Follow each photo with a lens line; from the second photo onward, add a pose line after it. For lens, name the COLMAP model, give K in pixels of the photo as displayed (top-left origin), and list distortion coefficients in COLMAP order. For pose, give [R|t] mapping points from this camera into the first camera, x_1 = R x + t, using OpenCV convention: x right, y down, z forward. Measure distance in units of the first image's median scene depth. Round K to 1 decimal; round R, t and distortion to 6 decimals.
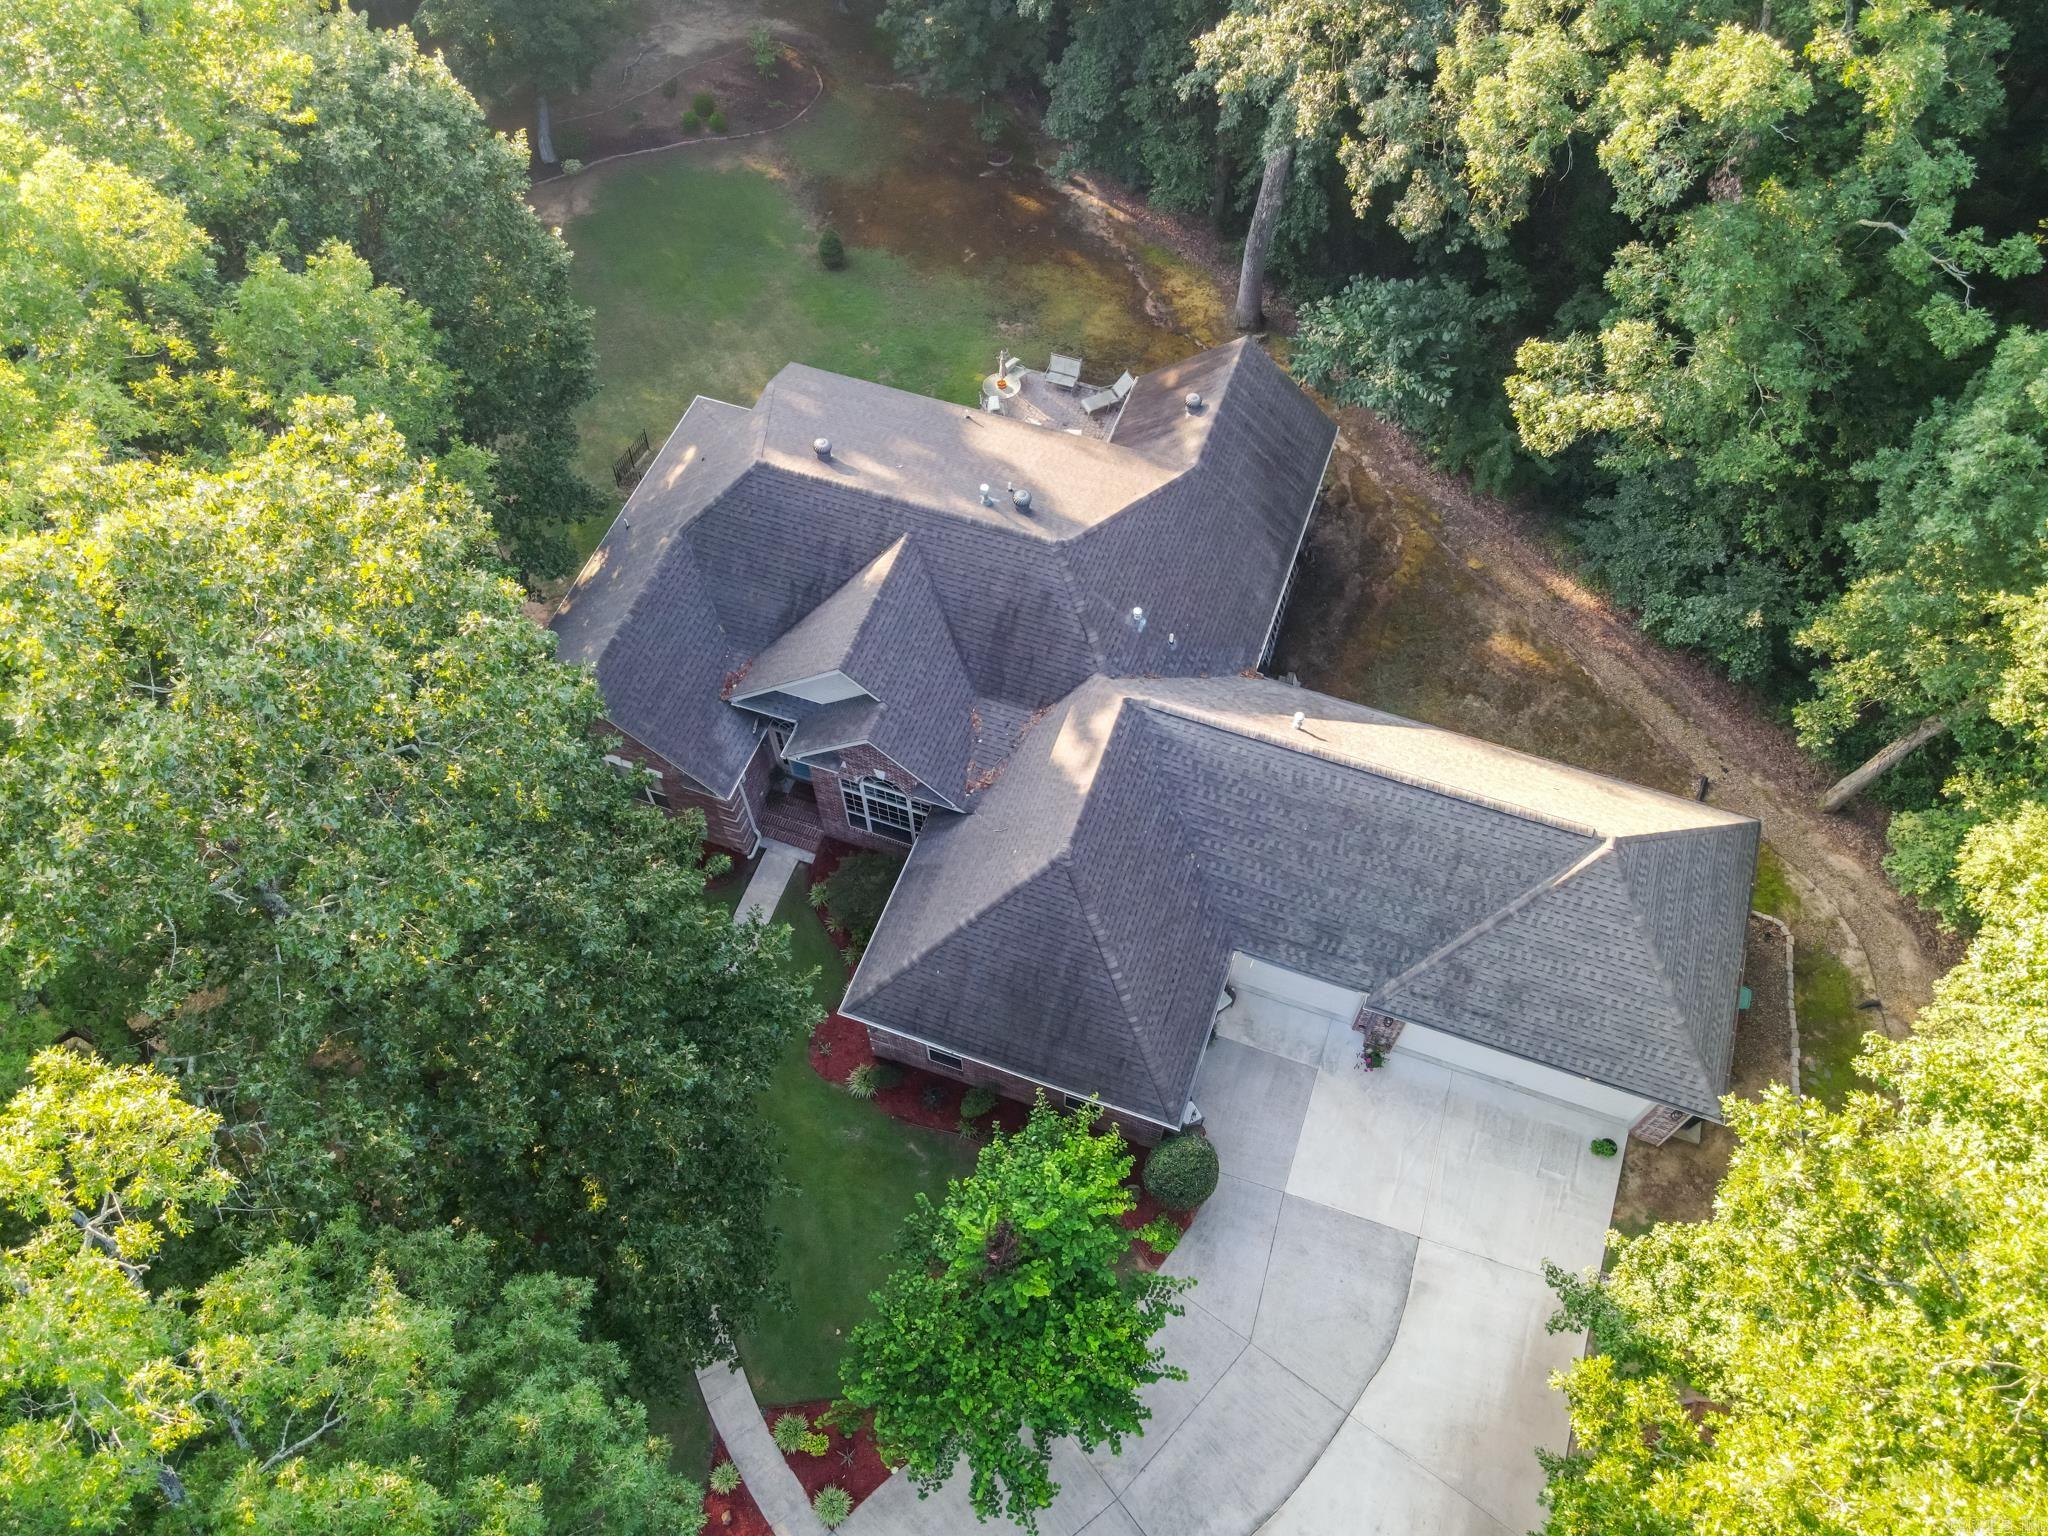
lens RADIAL K [[1509.7, 0, 1015.3], [0, 1509.7, 773.3], [0, 0, 1]] dist [0.004149, -0.000437]
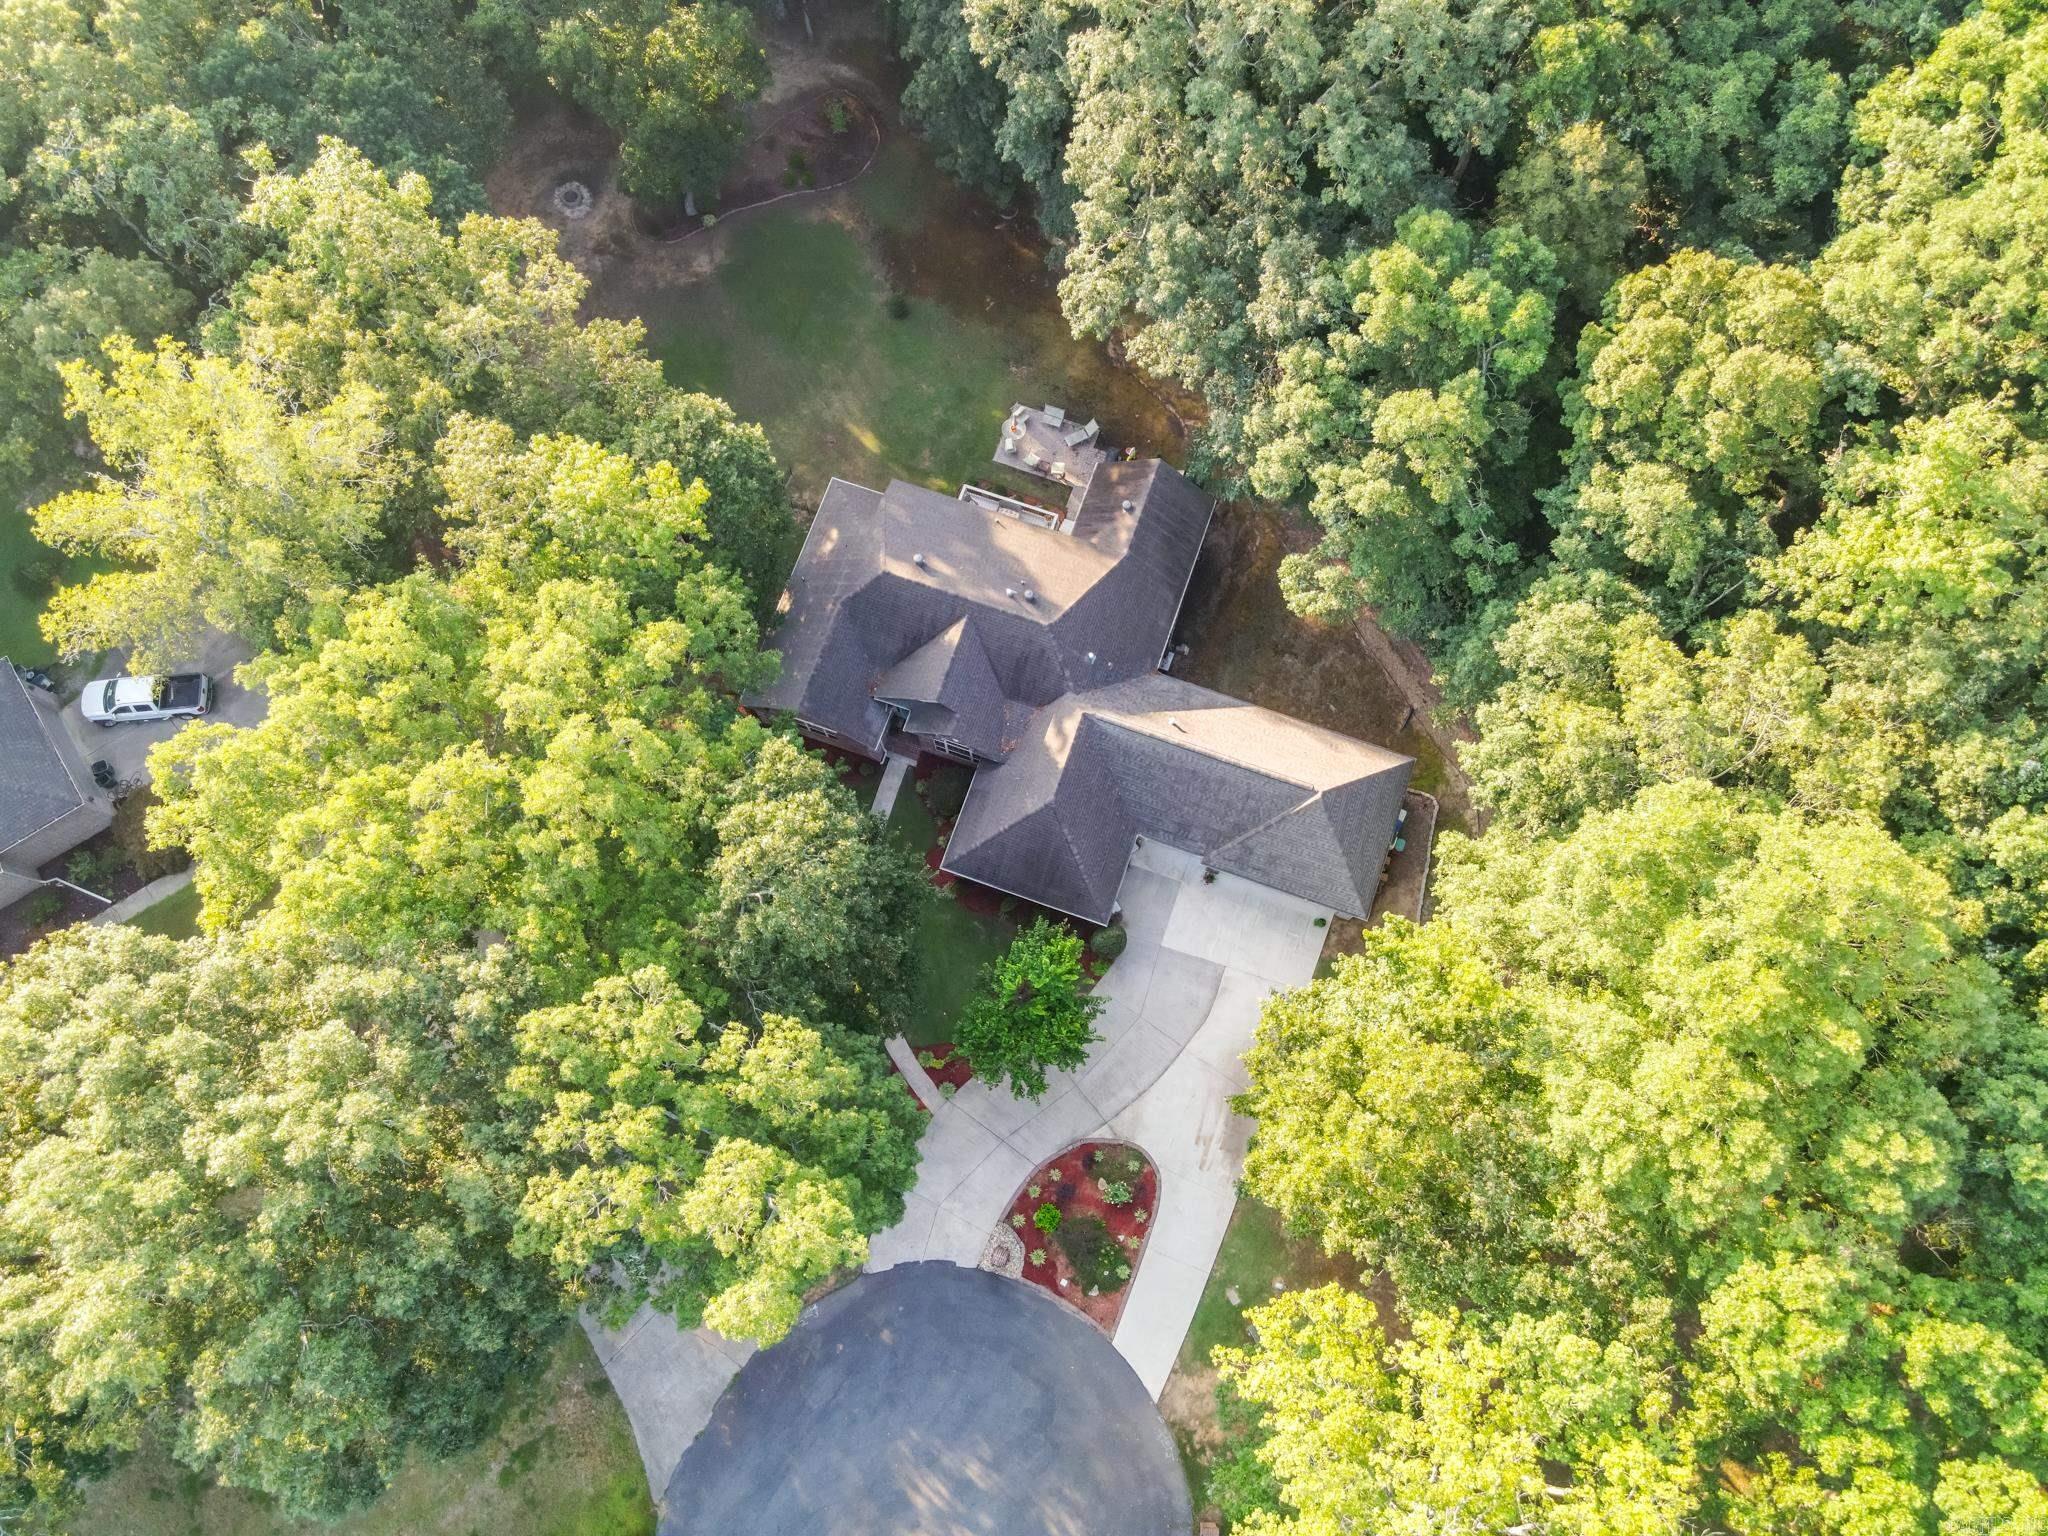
lens RADIAL K [[1509.7, 0, 1015.3], [0, 1509.7, 773.3], [0, 0, 1]] dist [0.004149, -0.000437]
pose [[0.999952, -0.009453, -0.002679, -0.009742], [0.009821, 0.954002, 0.299640, -0.552409], [-0.000277, -0.299652, 0.954048, -0.865936]]
